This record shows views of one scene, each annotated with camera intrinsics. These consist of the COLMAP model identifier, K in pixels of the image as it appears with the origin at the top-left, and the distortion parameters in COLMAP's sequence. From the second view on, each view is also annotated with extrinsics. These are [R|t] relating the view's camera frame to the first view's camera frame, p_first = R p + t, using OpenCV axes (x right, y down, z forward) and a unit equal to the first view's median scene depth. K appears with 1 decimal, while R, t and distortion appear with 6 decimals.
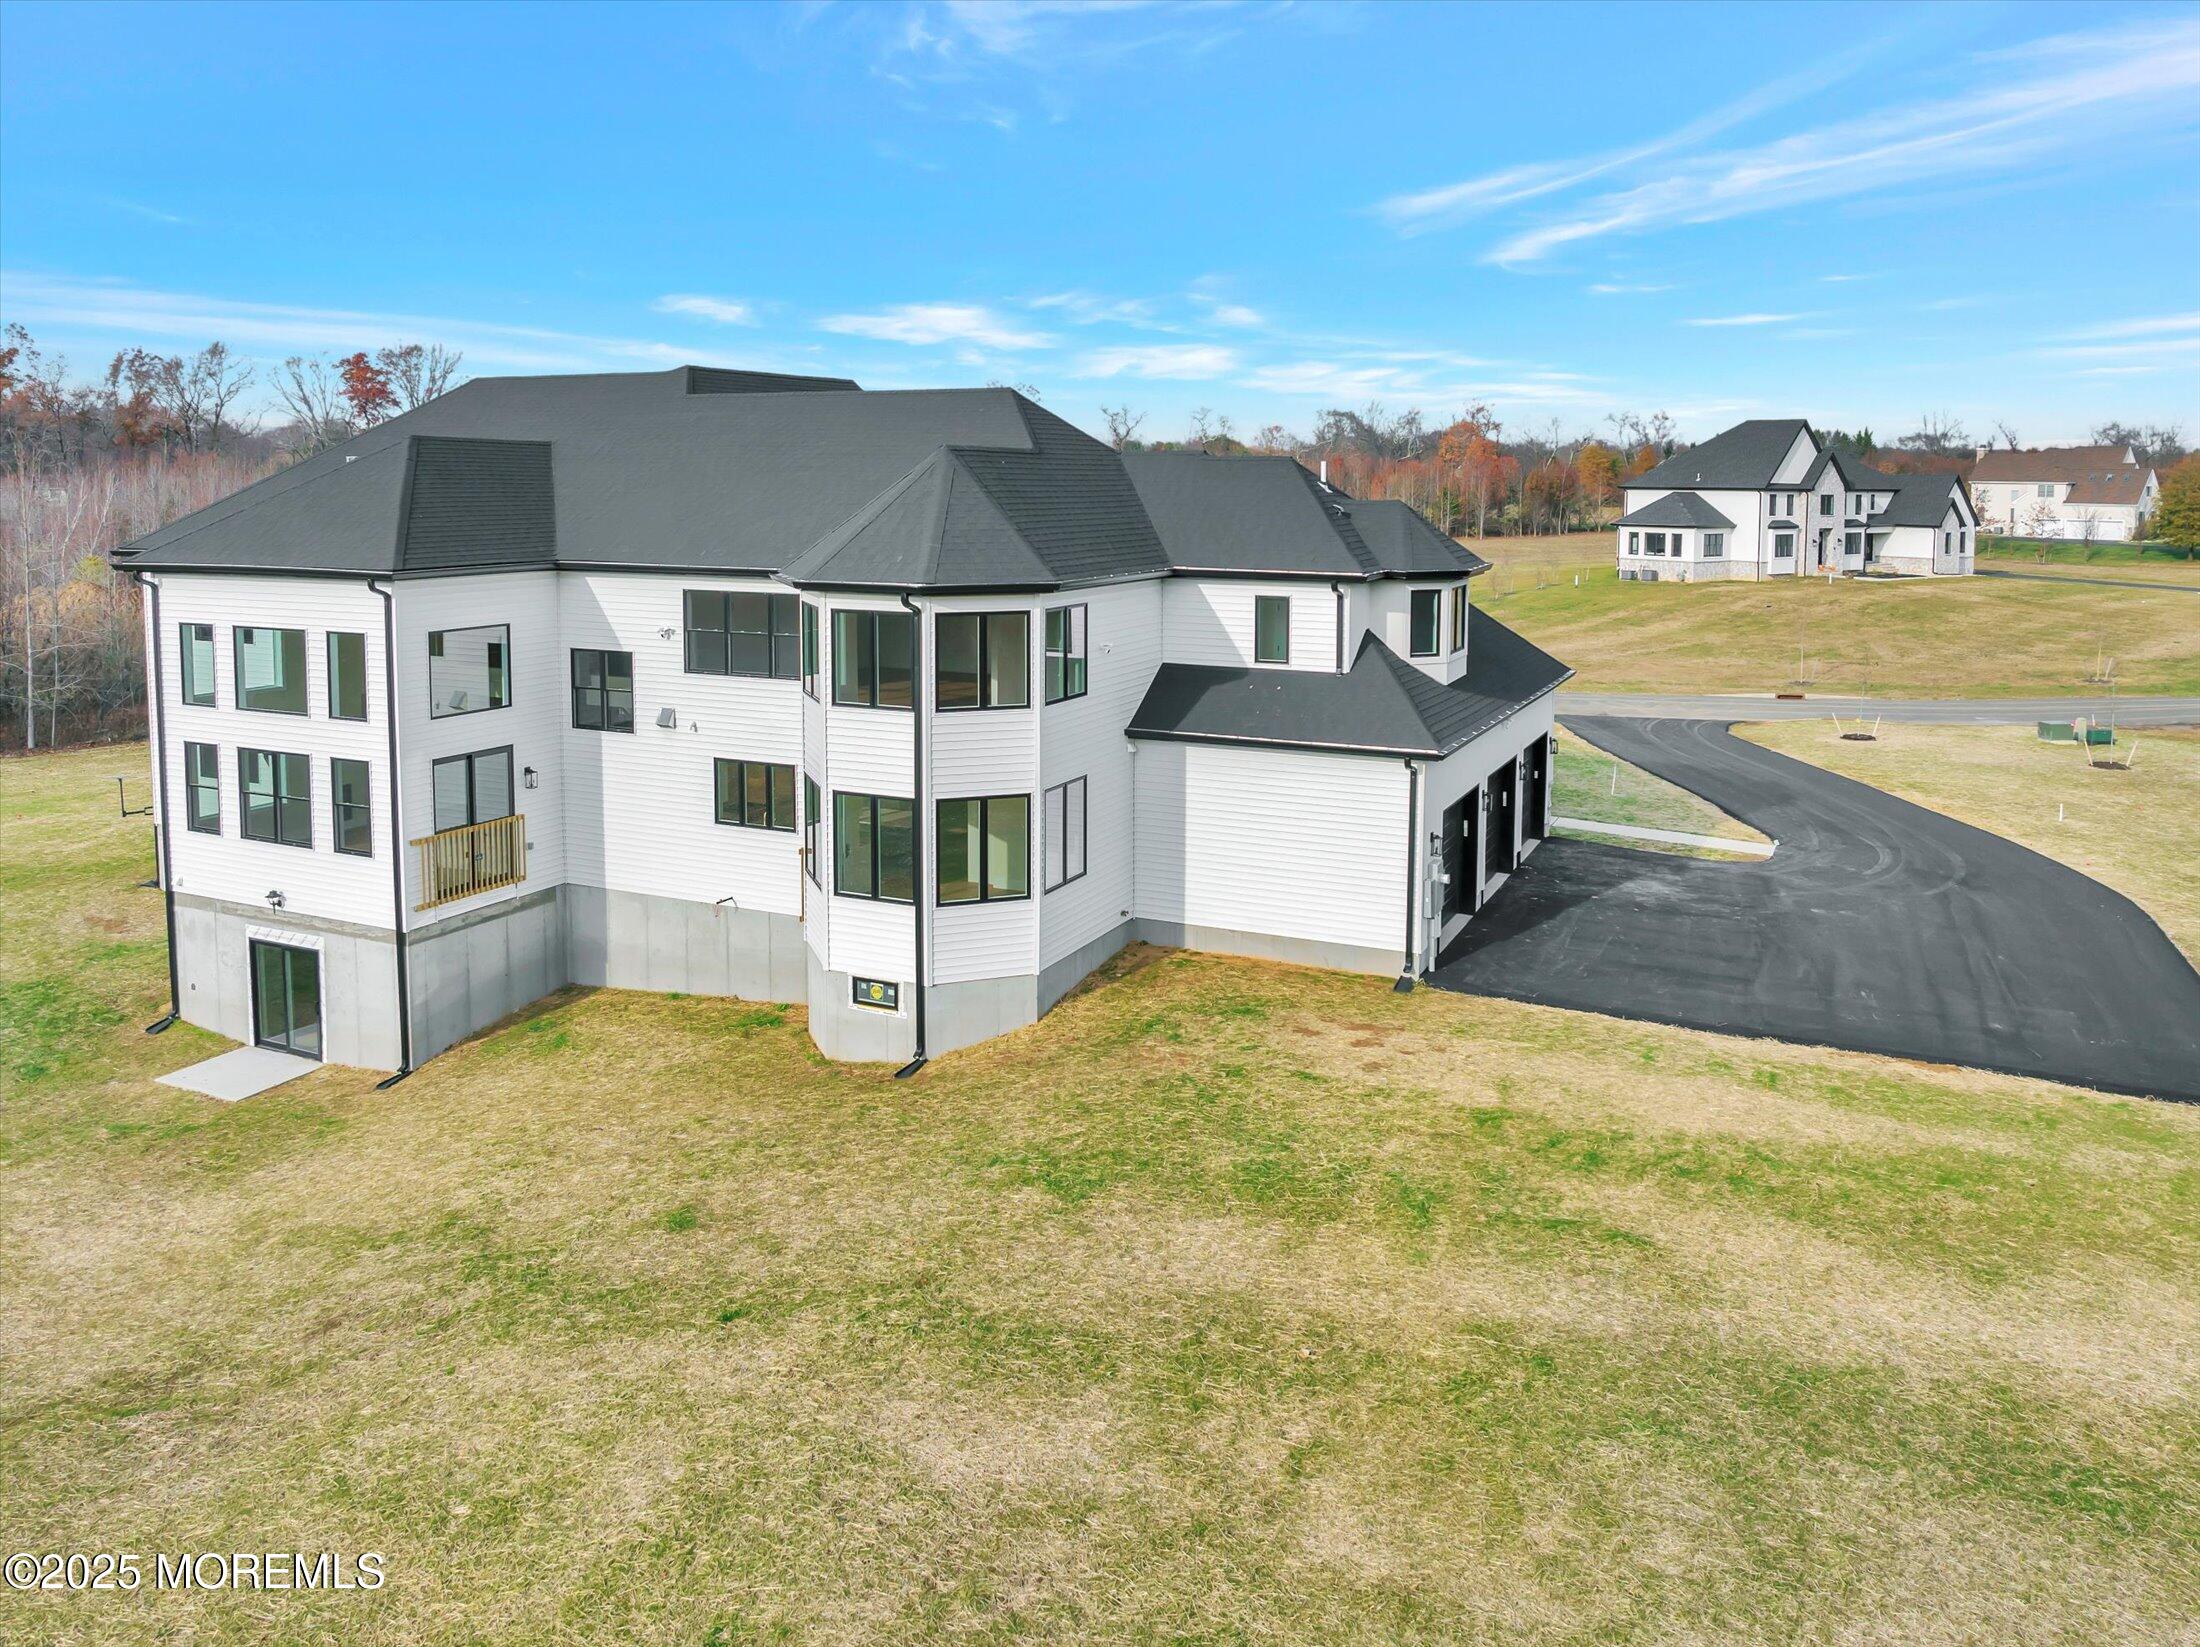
lens RADIAL K [[1583.2, 0, 1100.5], [0, 1583.2, 778.2], [0, 0, 1]] dist [-0.003874, -0.039779]
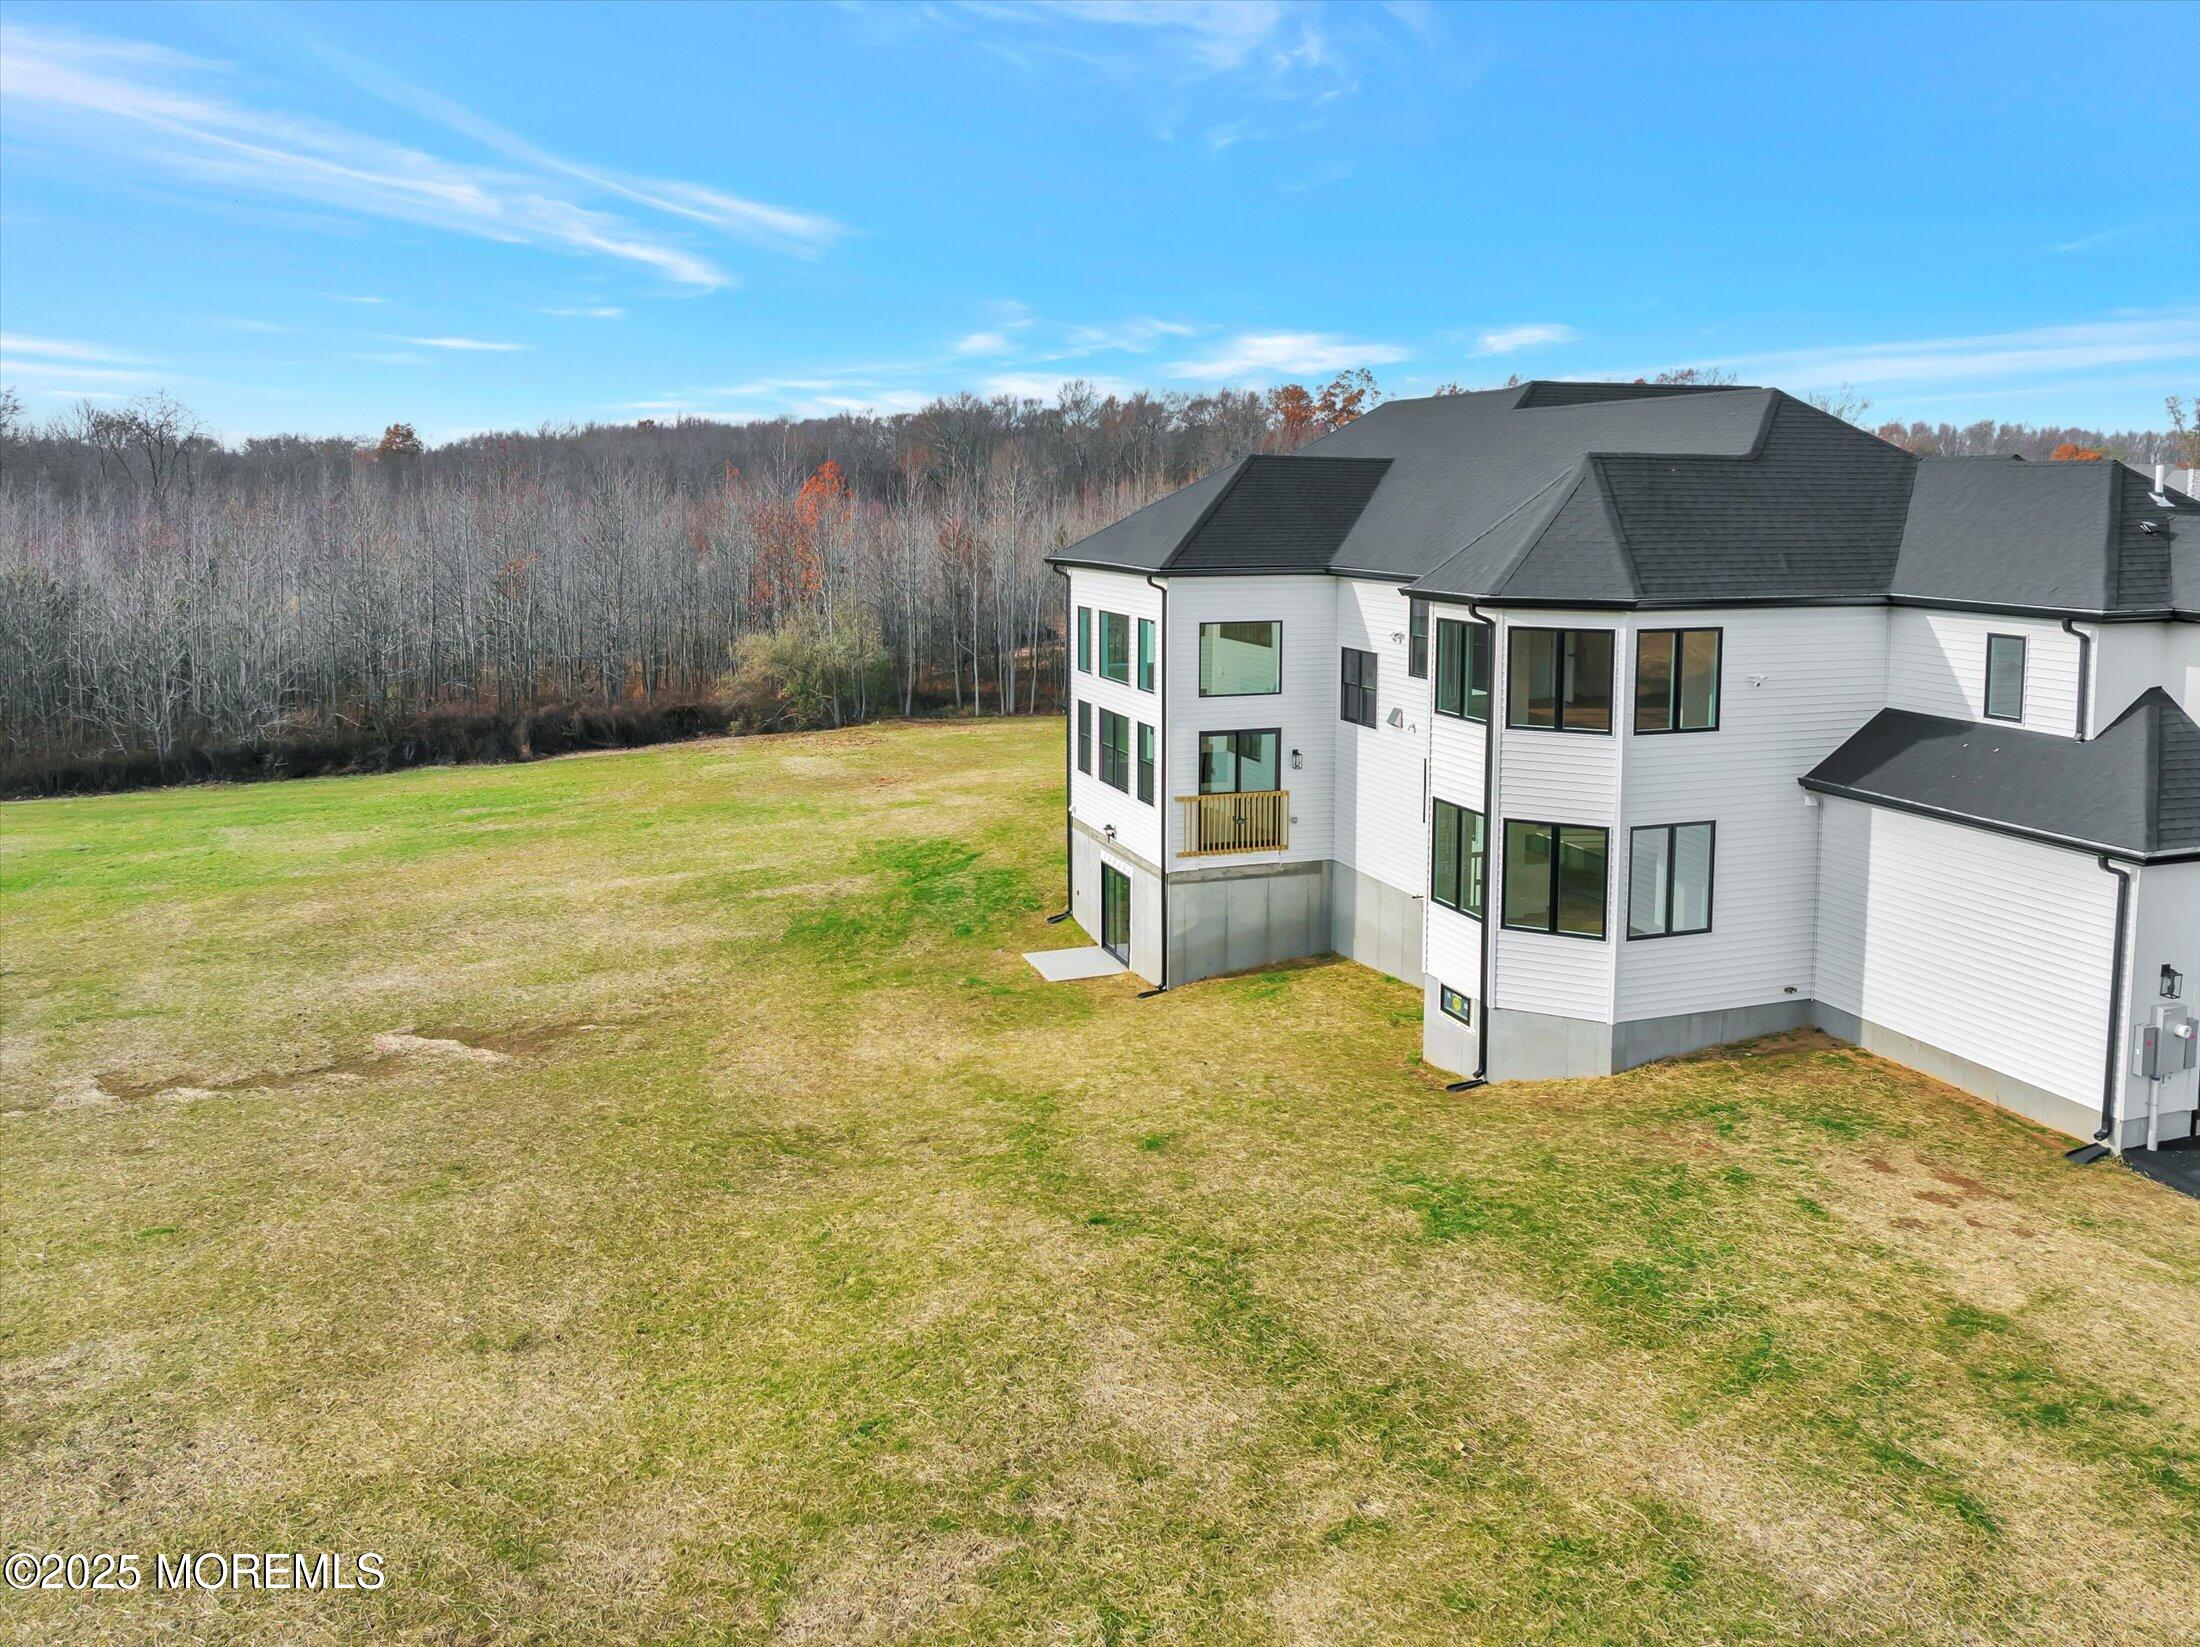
lens RADIAL K [[1558.6, 0, 1100.0], [0, 1558.6, 823.5], [0, 0, 1]] dist [-0.020697, -0.002241]
pose [[0.693736, 0.142773, -0.705936, 0.381512], [-0.130768, 0.988833, 0.071480, -0.018344], [0.708258, 0.042725, 0.704659, 0.141503]]
